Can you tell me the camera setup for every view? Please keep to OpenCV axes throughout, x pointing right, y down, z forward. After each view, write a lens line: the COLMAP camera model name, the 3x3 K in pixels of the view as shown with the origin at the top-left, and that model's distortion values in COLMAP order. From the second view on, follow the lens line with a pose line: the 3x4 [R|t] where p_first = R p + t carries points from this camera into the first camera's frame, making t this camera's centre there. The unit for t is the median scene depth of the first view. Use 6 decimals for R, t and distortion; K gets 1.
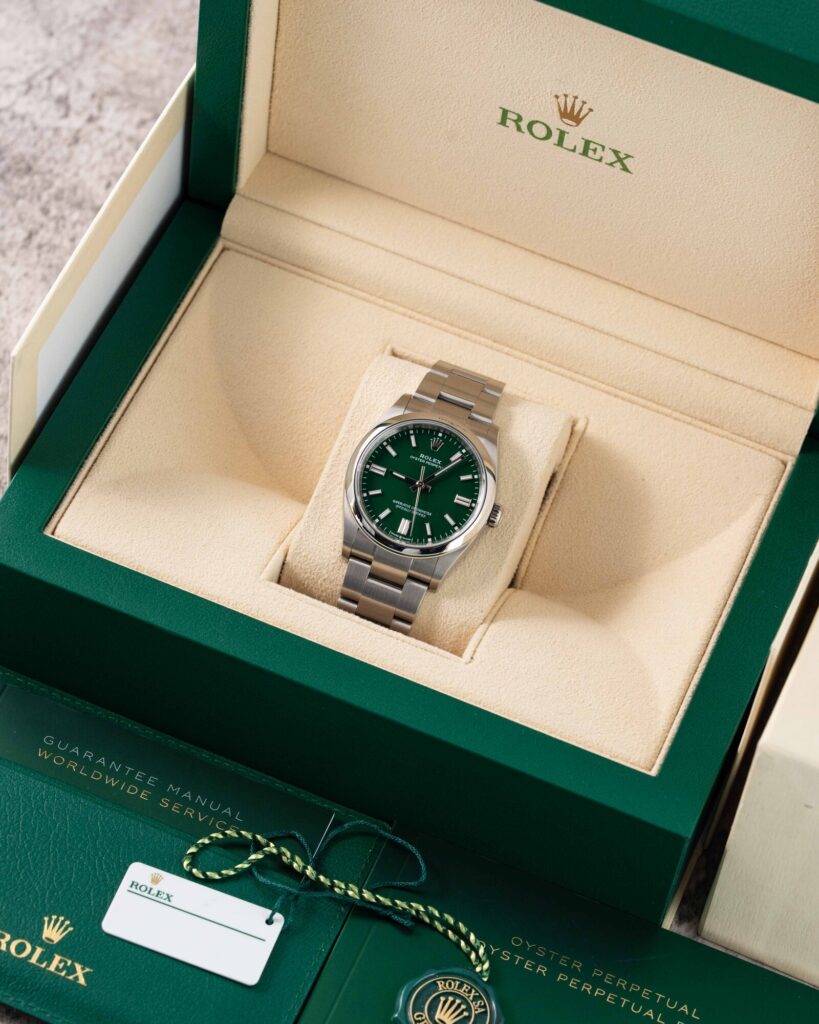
lens RADIAL K [[3111.1, 0, 409.5], [0, 3111.1, 512.0], [0, 0, 1]] dist [-0.007667, 0.107642]
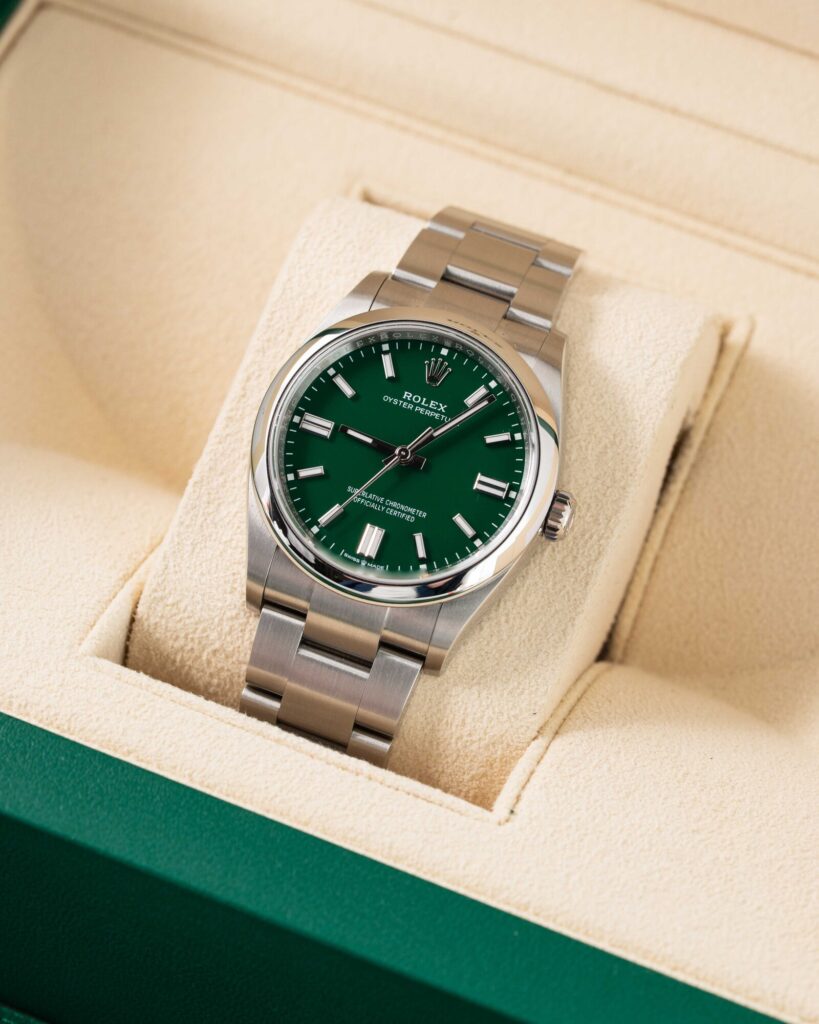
lens RADIAL K [[3890.7, 0, 409.5], [0, 3890.7, 512.0], [0, 0, 1]] dist [0.167968, -5.815075]
pose [[0.998664, -0.014746, -0.049516, 0.034182], [0.014592, 0.999887, -0.003486, 0.002315], [0.049562, 0.002759, 0.998767, 0.389039]]
